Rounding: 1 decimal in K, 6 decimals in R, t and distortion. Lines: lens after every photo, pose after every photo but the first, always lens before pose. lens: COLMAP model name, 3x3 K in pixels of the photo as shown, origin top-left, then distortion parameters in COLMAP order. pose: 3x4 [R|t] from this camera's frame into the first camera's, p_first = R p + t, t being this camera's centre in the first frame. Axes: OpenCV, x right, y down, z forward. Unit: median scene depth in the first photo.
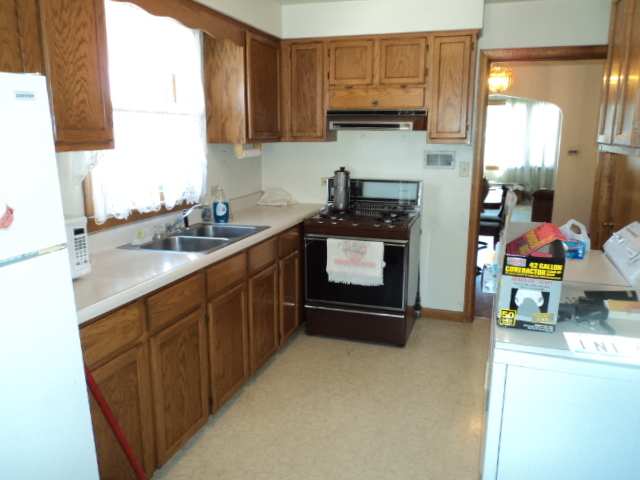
lens RADIAL K [[537.3, 0, 319.7], [0, 537.3, 241.3], [0, 0, 1]] dist [-0.010885, 0.010238]
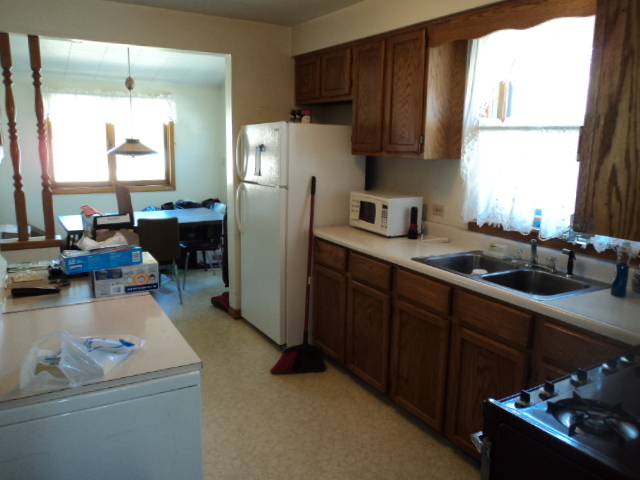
lens RADIAL K [[537.3, 0, 319.7], [0, 537.3, 237.7], [0, 0, 1]] dist [-0.010885, 0.010238]
pose [[-0.679329, 0.119648, -0.724014, 0.797808], [-0.167904, 0.935104, 0.312073, -0.372875], [0.714367, 0.333565, -0.615153, 1.748891]]
